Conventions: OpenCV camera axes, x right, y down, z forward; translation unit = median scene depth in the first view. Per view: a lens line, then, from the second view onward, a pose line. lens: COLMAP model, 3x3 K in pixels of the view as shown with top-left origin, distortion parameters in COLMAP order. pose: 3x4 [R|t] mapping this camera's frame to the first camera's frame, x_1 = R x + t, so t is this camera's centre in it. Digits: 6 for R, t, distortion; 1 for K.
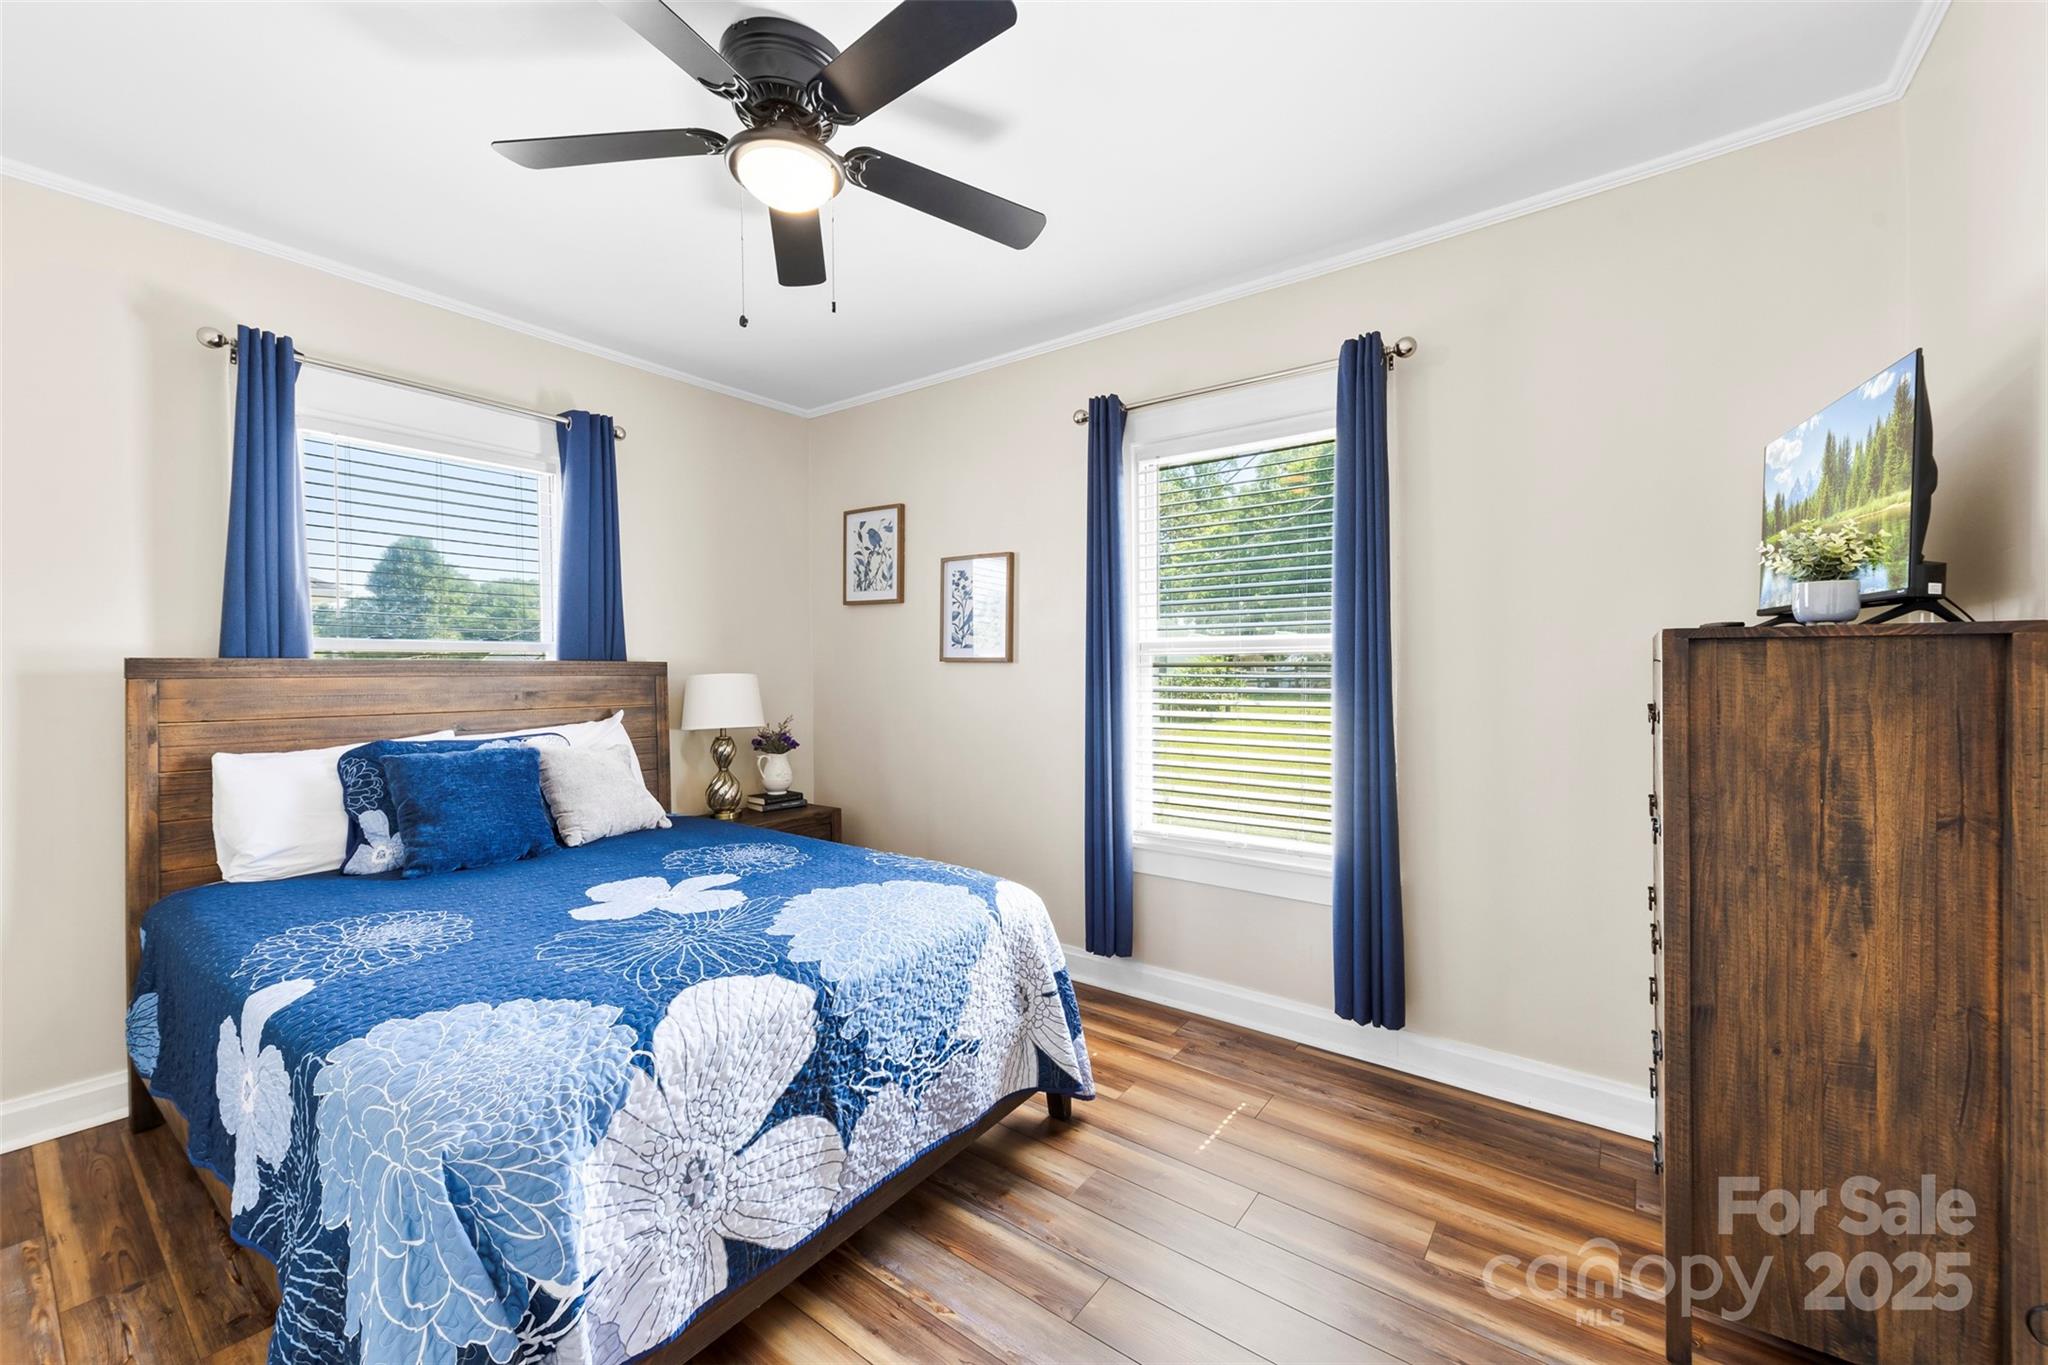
lens RADIAL K [[782.4, 0, 1018.8], [0, 782.4, 664.4], [0, 0, 1]] dist [0.001410, -0.000068]
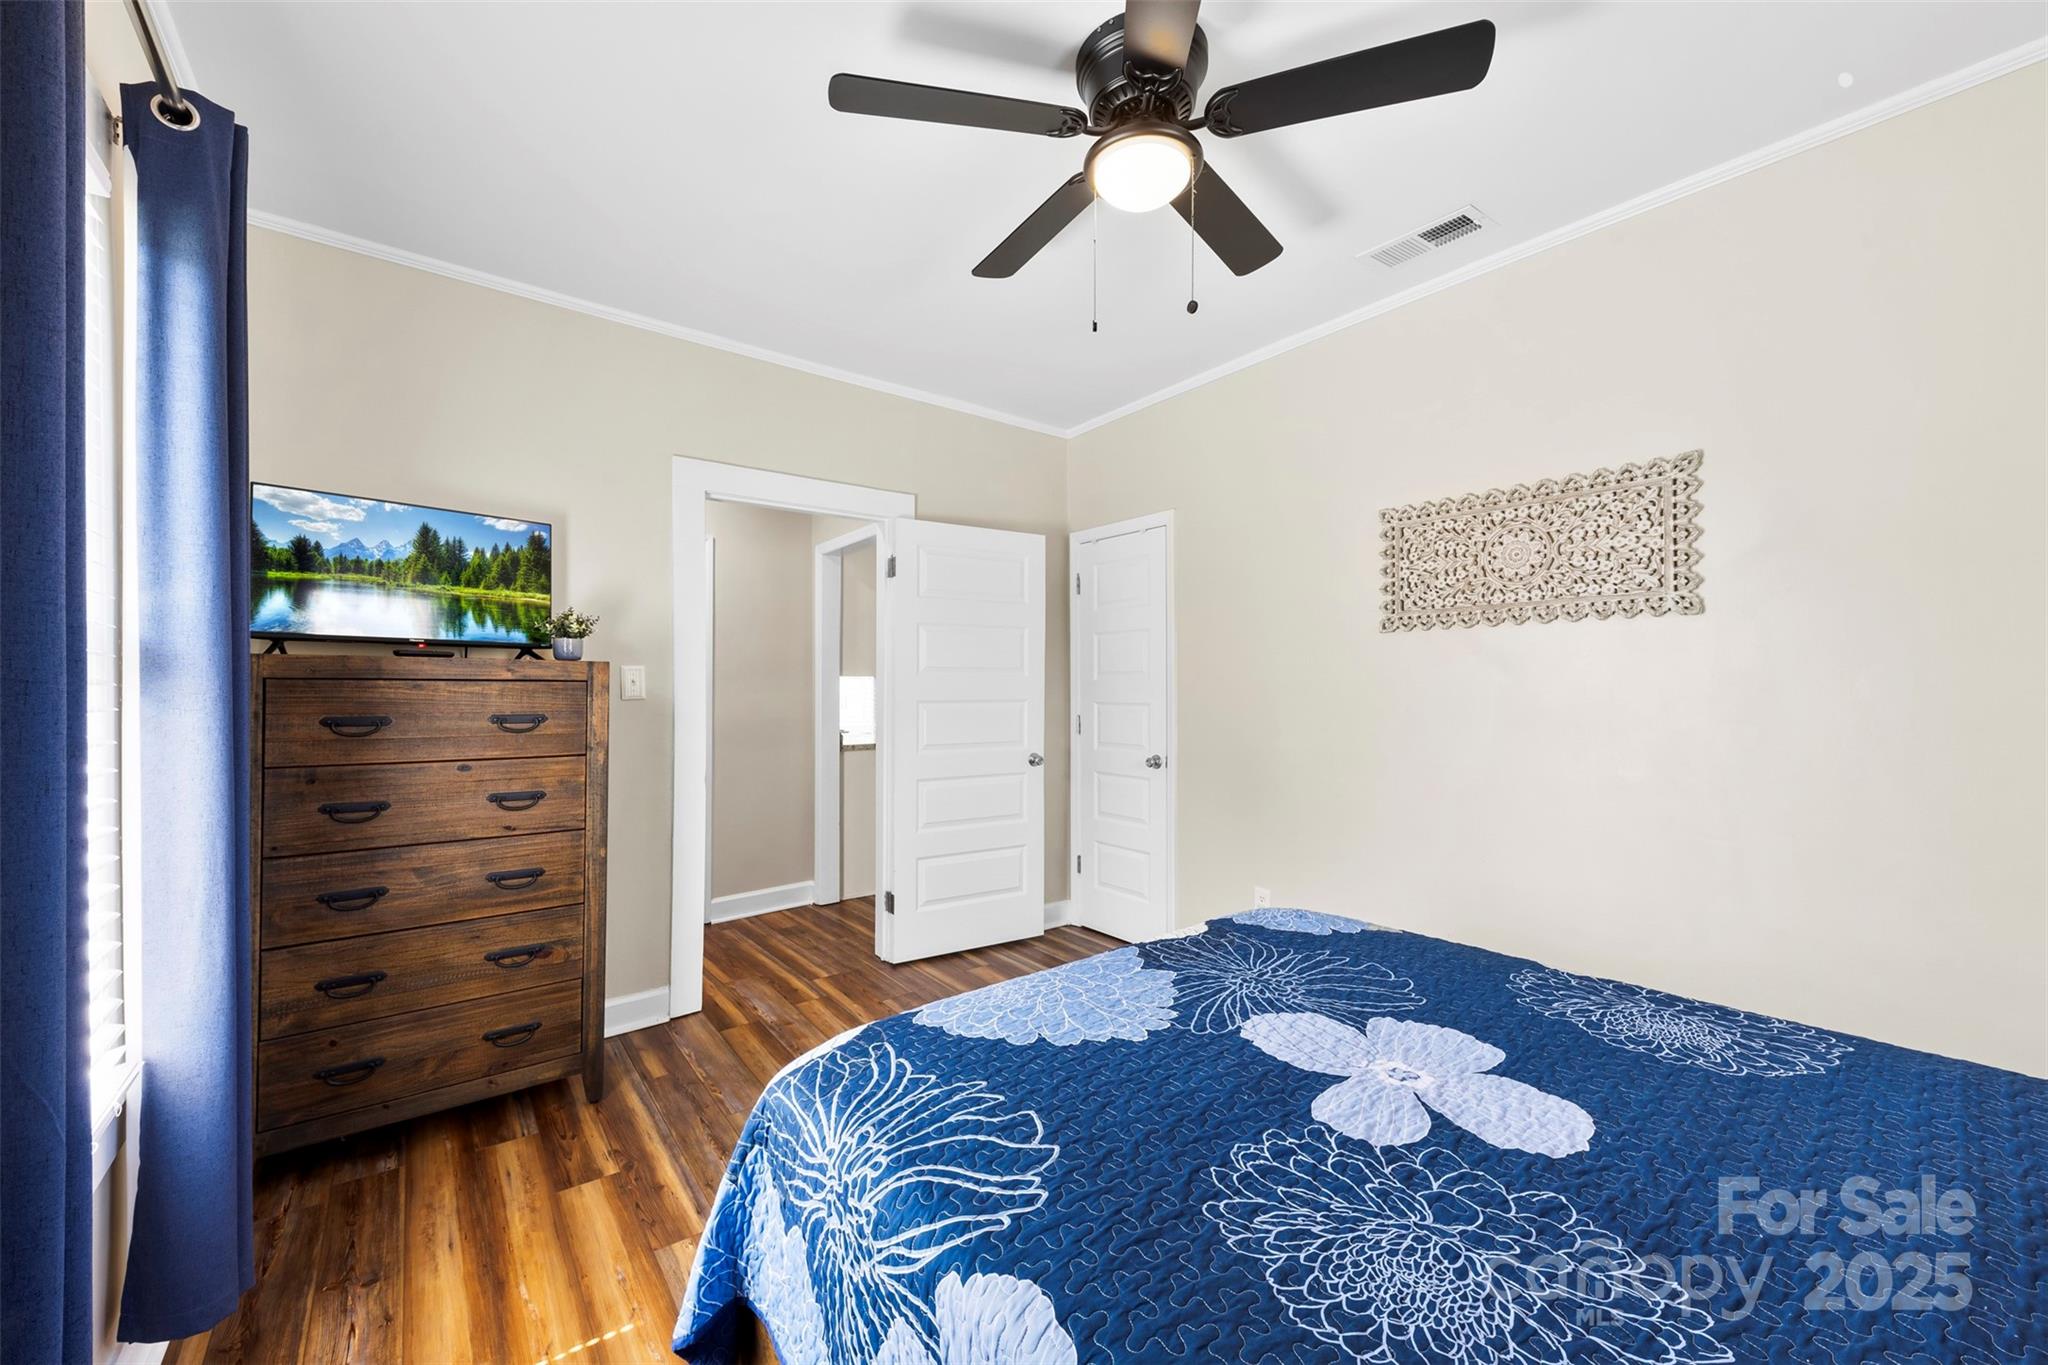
lens RADIAL K [[786.7, 0, 1035.1], [0, 786.7, 680.4], [0, 0, 1]] dist [0.006727, -0.000208]
pose [[-0.969193, 0.004797, 0.246256, -0.384544], [0.002973, 0.999965, -0.007776, 0.007437], [-0.246285, -0.006805, -0.969174, 1.883198]]
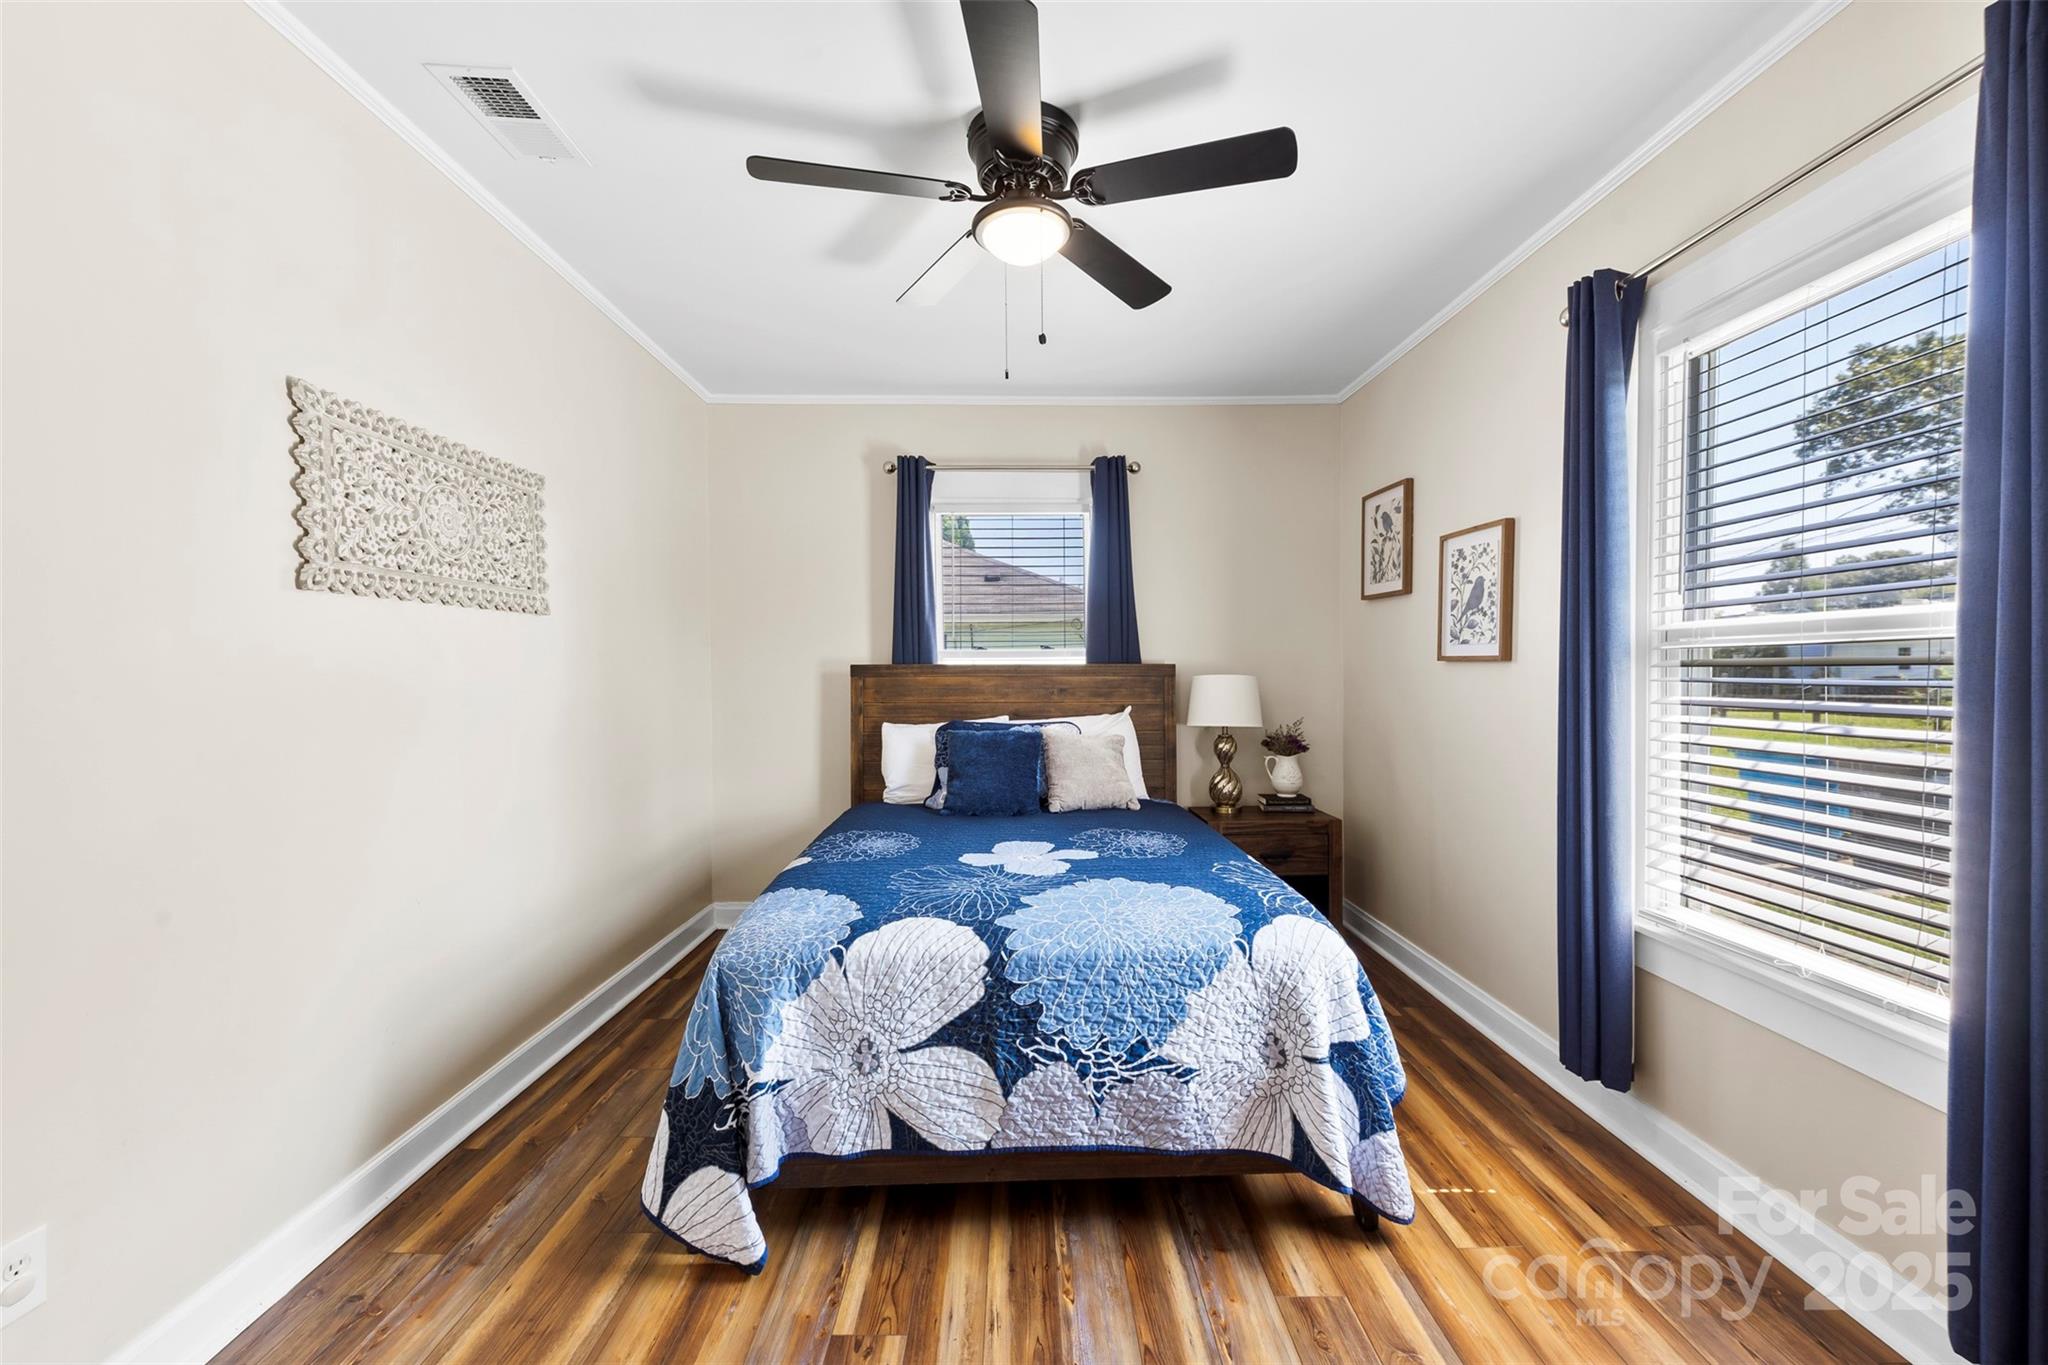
lens RADIAL K [[786.7, 0, 1035.1], [0, 786.7, 680.4], [0, 0, 1]] dist [0.006727, -0.000208]
pose [[0.622435, 0.009175, -0.782617, 0.585700], [0.007014, 0.999826, 0.017300, -0.001236], [0.782640, -0.016257, 0.622263, 0.286162]]
